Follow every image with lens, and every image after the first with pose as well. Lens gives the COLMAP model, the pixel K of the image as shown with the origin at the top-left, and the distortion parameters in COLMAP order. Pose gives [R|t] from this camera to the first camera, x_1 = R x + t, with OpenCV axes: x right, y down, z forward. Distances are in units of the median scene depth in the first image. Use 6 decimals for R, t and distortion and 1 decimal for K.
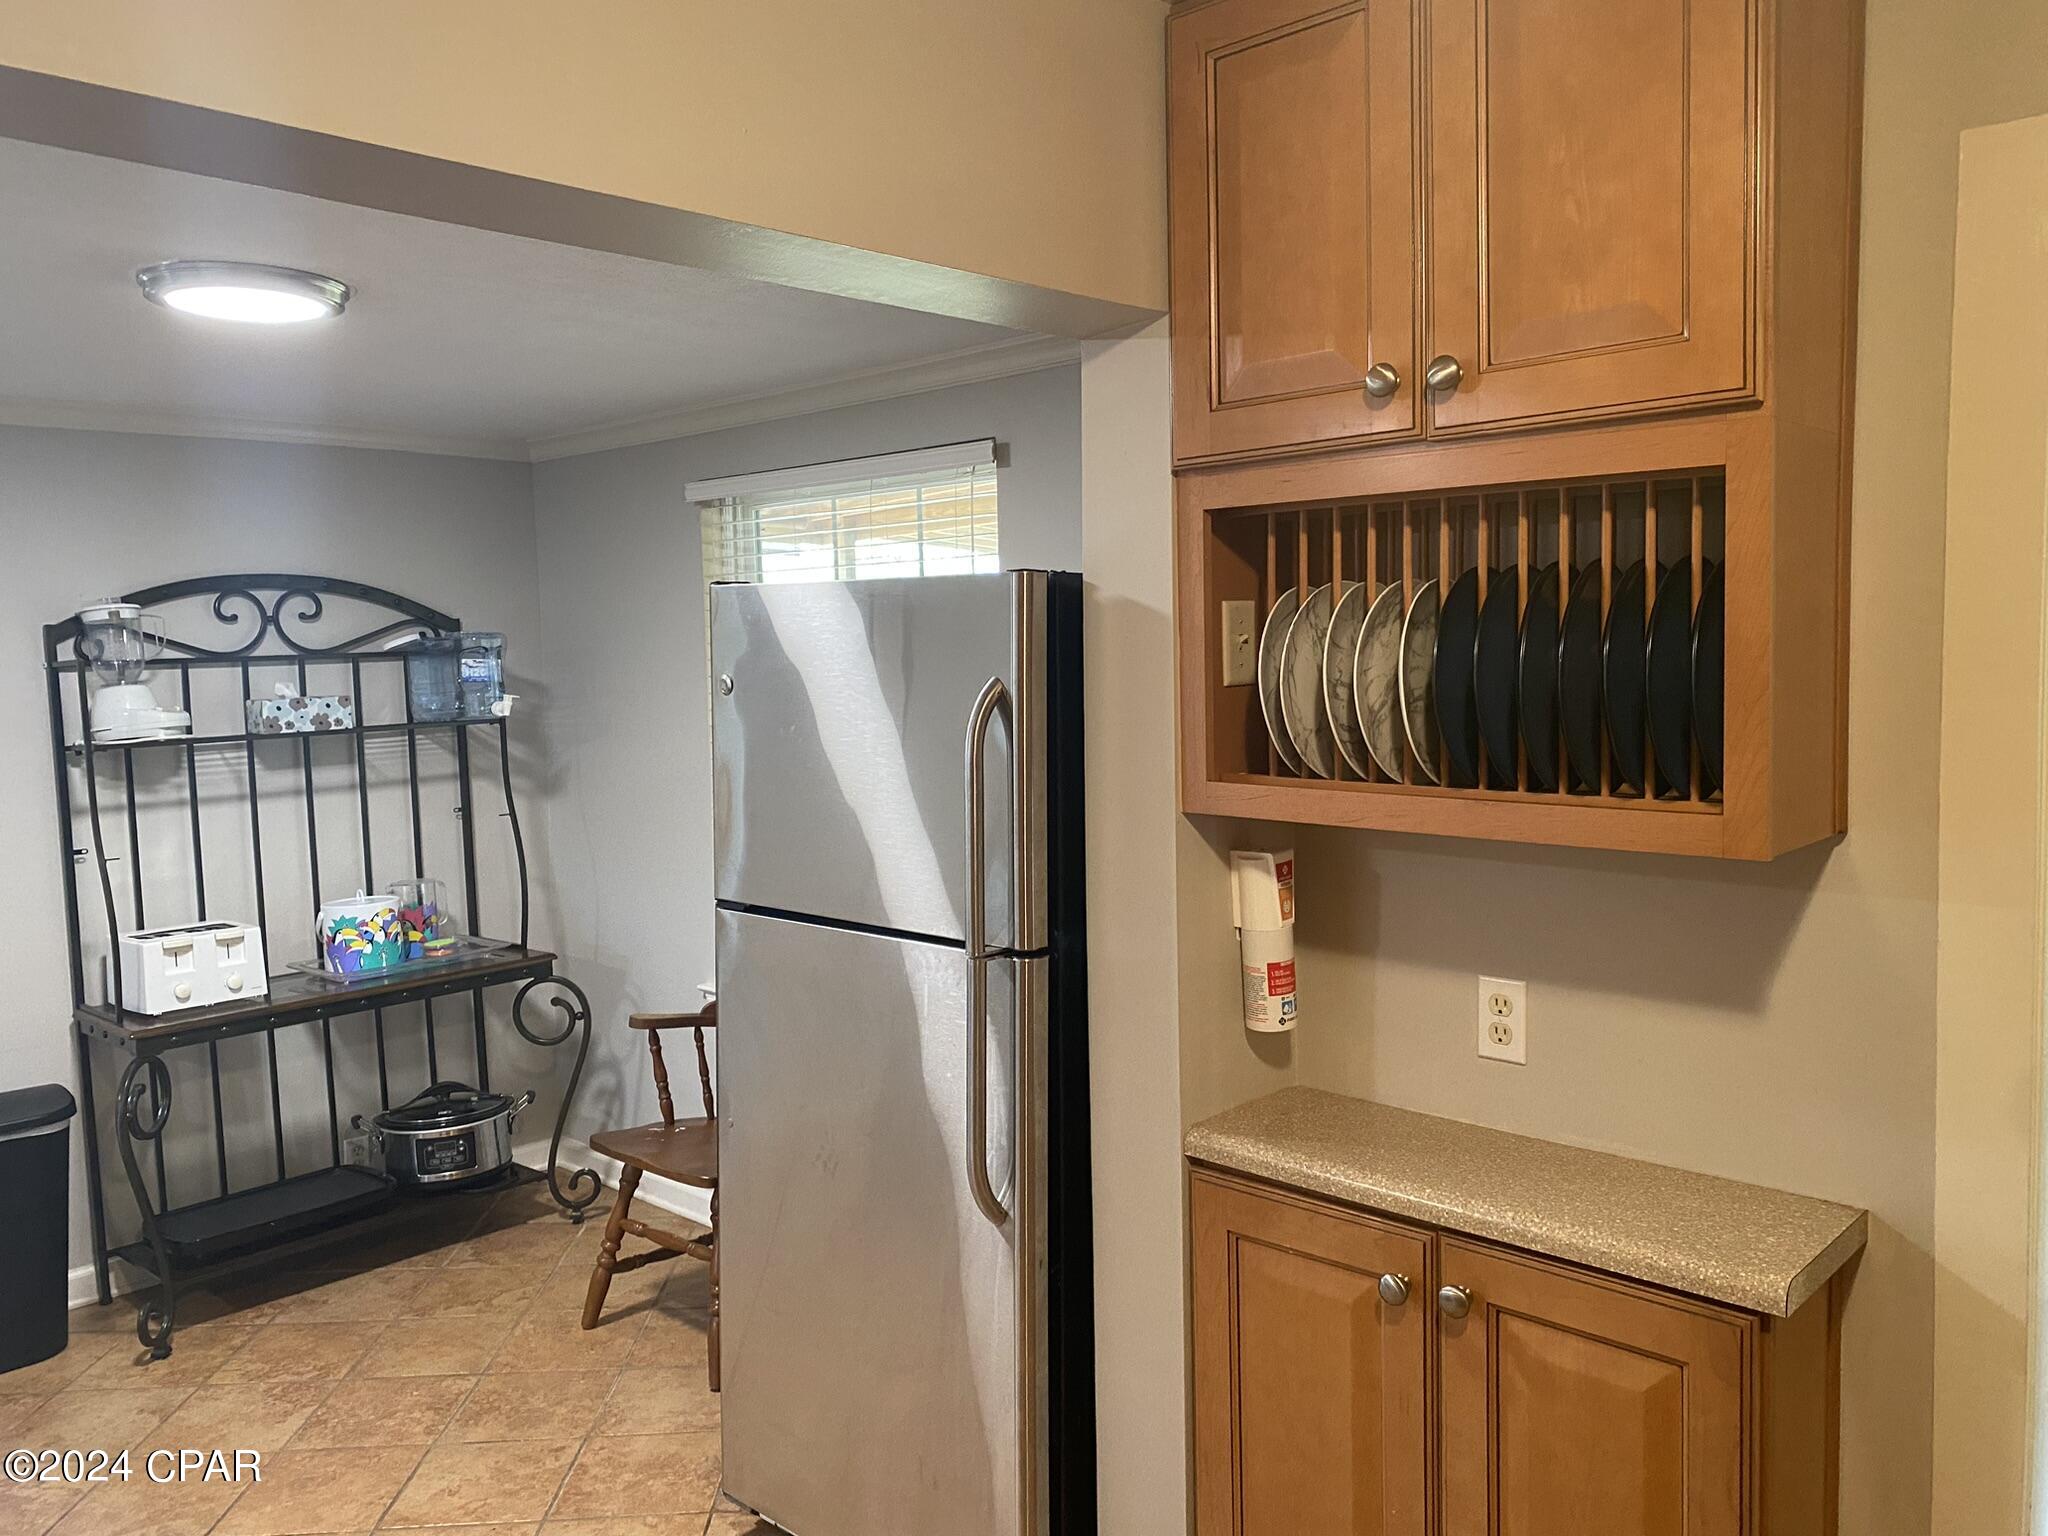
lens RADIAL K [[1563.8, 0, 1024.0], [0, 1563.8, 768.0], [0, 0, 1]] dist [0.064496, 0.000145]
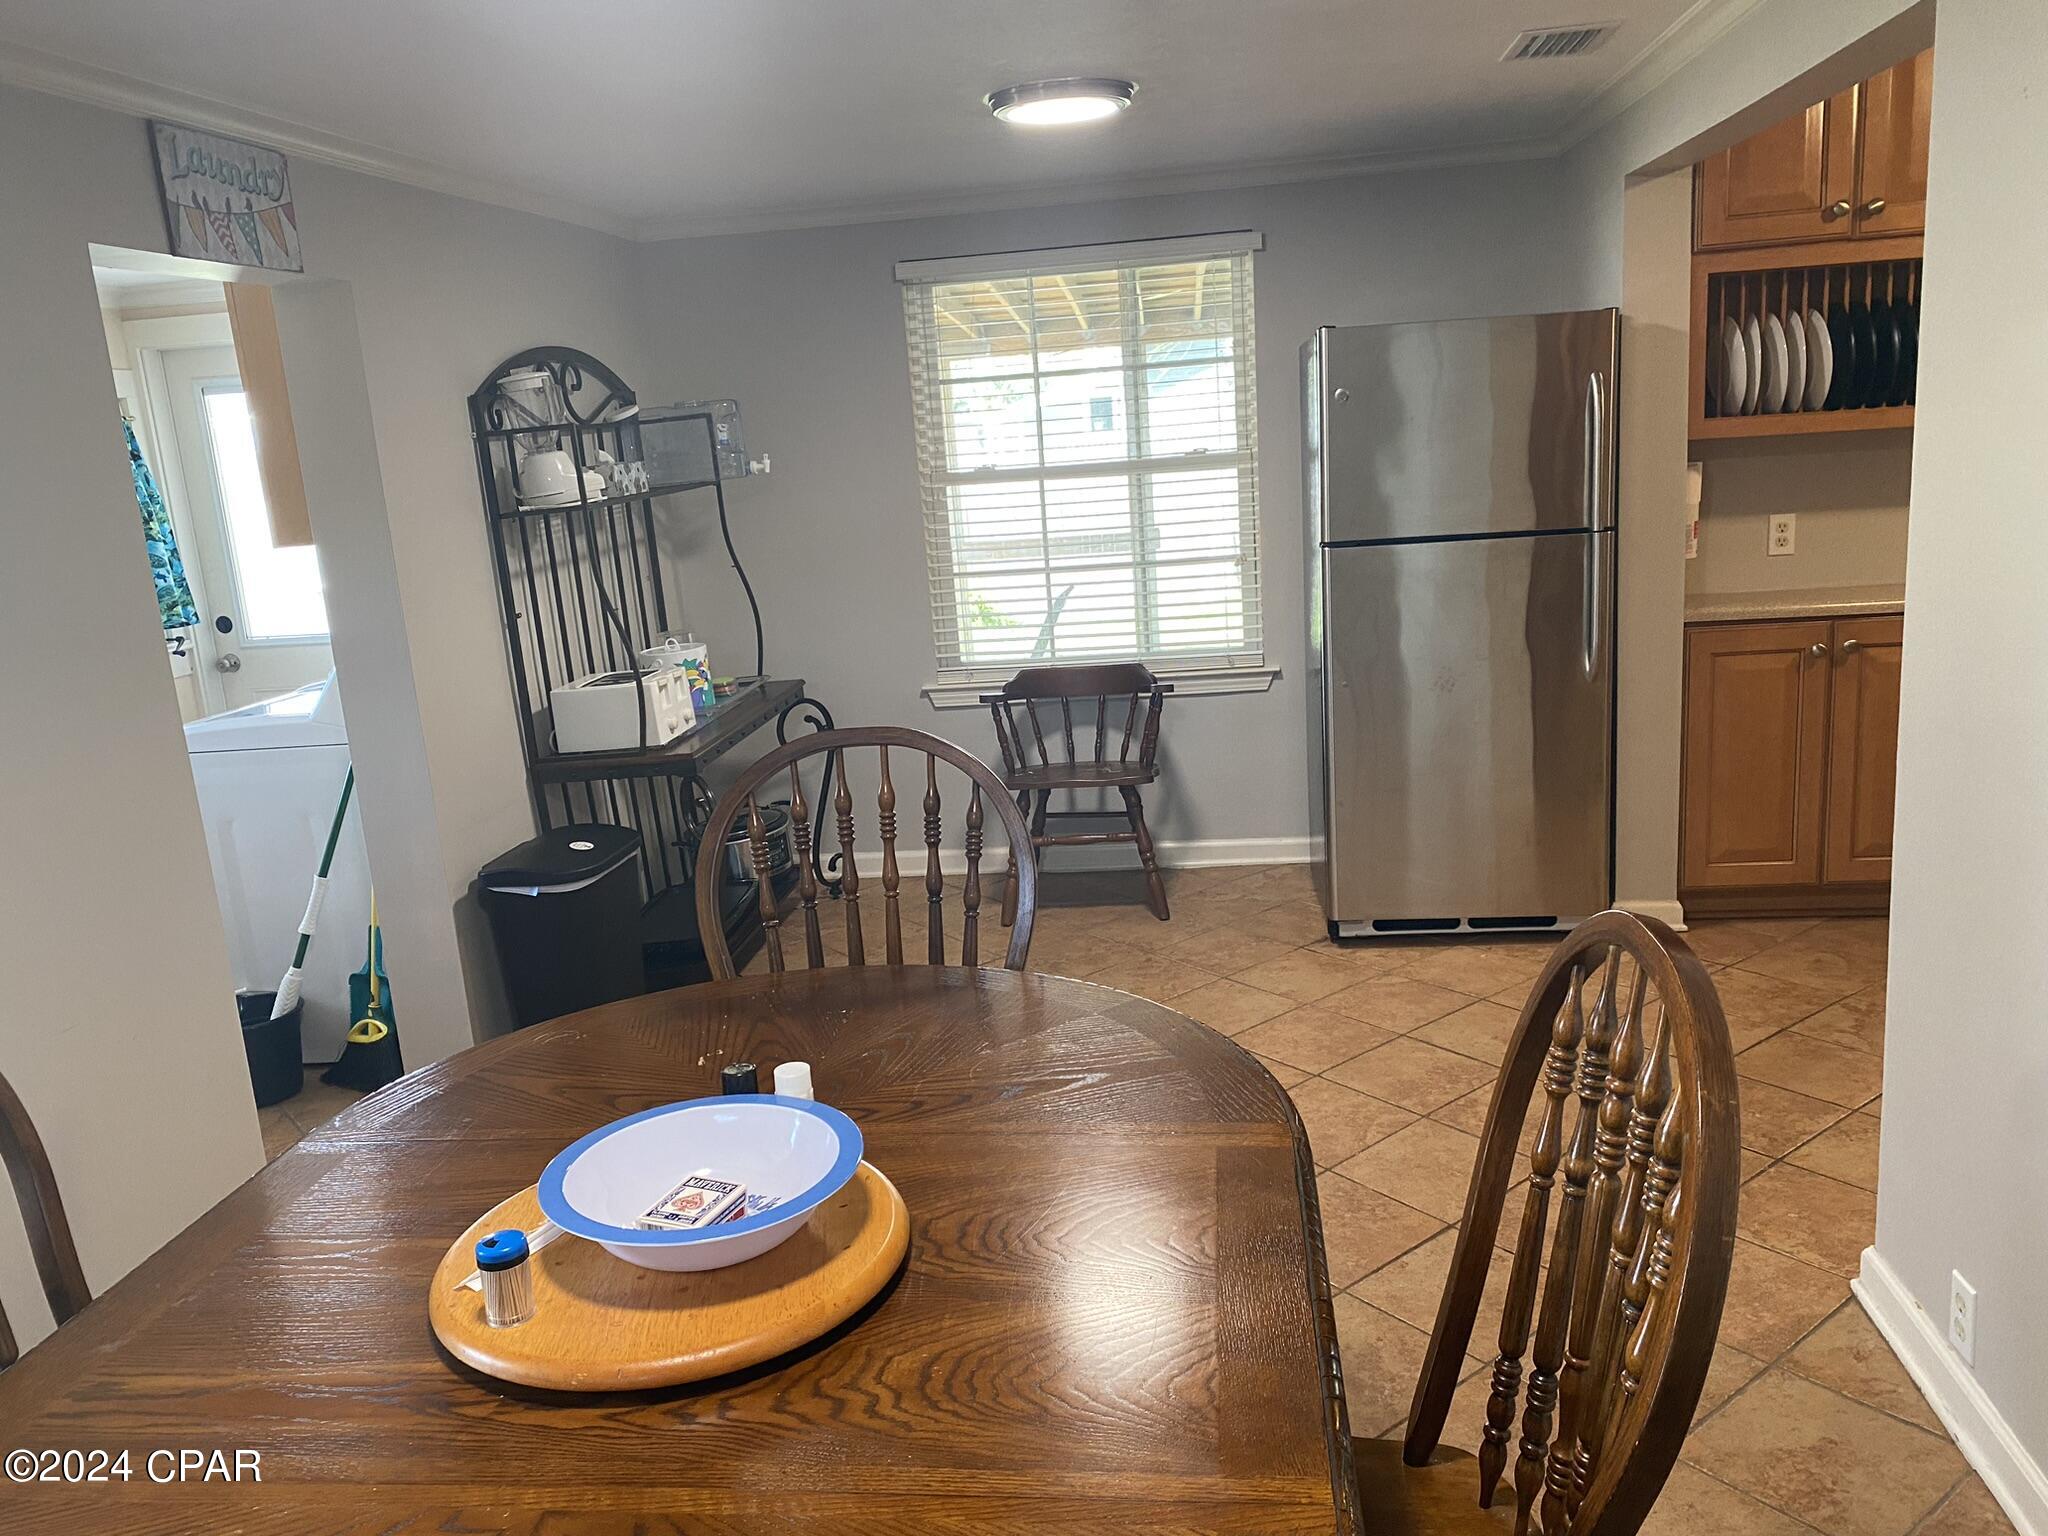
lens RADIAL K [[1555.1, 0, 1024.0], [0, 1555.1, 768.0], [0, 0, 1]] dist [0.059729, -0.090562]
pose [[0.809010, -0.166219, 0.563804, -1.666868], [0.101412, 0.984271, 0.144662, 0.063748], [-0.578981, -0.059857, 0.813141, -0.096158]]
